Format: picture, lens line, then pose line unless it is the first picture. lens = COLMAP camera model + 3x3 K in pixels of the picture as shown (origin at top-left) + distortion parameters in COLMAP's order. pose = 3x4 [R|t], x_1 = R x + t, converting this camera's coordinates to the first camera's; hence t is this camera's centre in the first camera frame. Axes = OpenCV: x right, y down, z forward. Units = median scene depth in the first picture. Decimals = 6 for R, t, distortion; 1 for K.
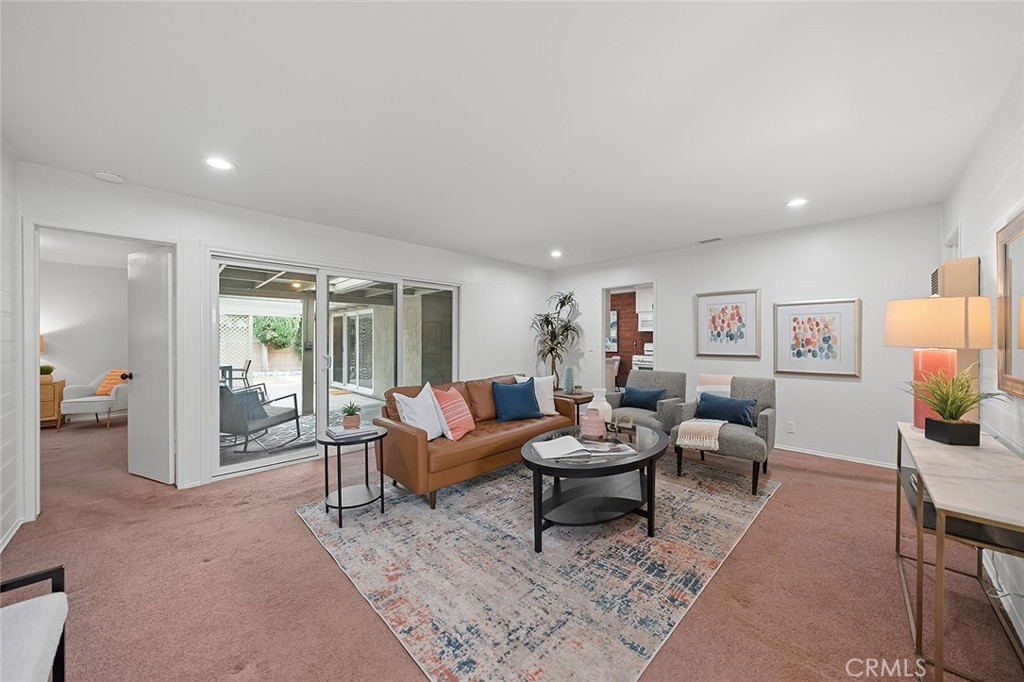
lens RADIAL K [[363.2, 0, 508.8], [0, 363.2, 340.5], [0, 0, 1]] dist [-0.000545, -0.000059]
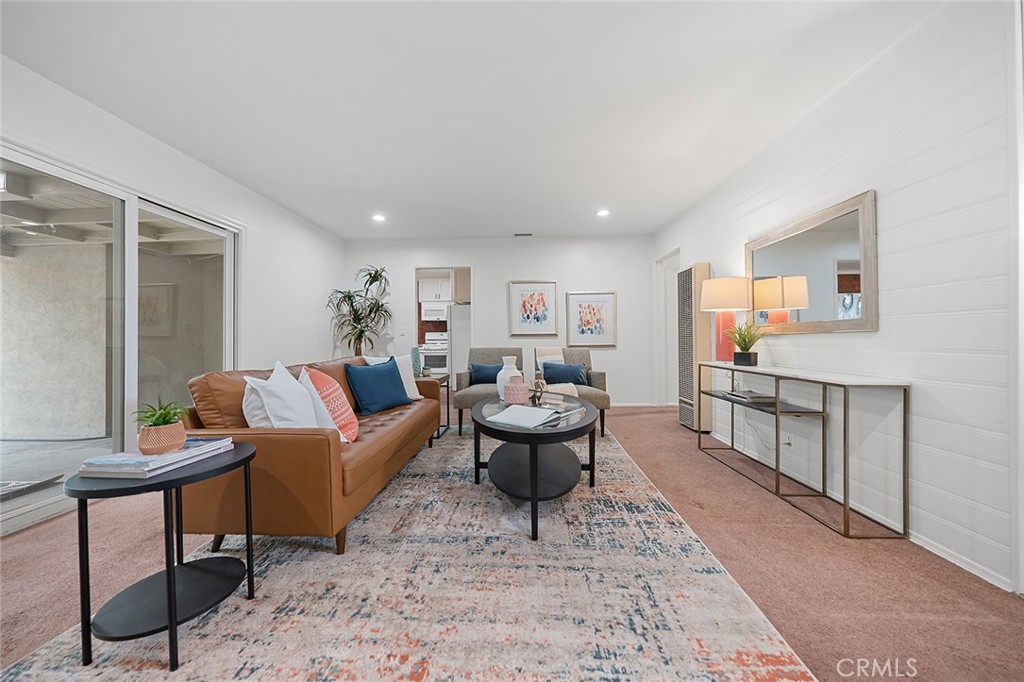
lens RADIAL K [[356.2, 0, 512.0], [0, 356.2, 341.0], [0, 0, 1]] dist [-0.001358, -0.000071]
pose [[0.729667, -0.008700, 0.683747, -0.369343], [0.010371, 0.999945, 0.001656, 0.089398], [-0.683724, 0.005883, 0.729717, 0.314186]]
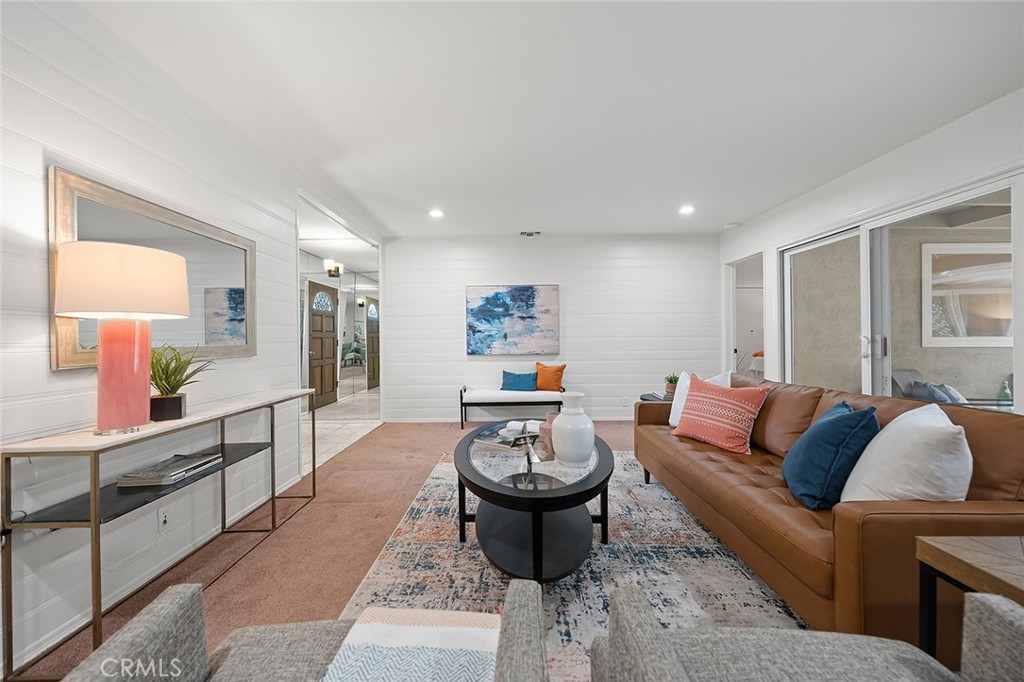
lens RADIAL K [[363.2, 0, 508.8], [0, 363.2, 340.5], [0, 0, 1]] dist [-0.000545, -0.000059]
pose [[-0.708551, 0.011521, -0.705566, 0.712033], [0.007596, 0.999933, 0.008700, 0.042219], [0.705619, 0.000805, -0.708591, 1.310052]]
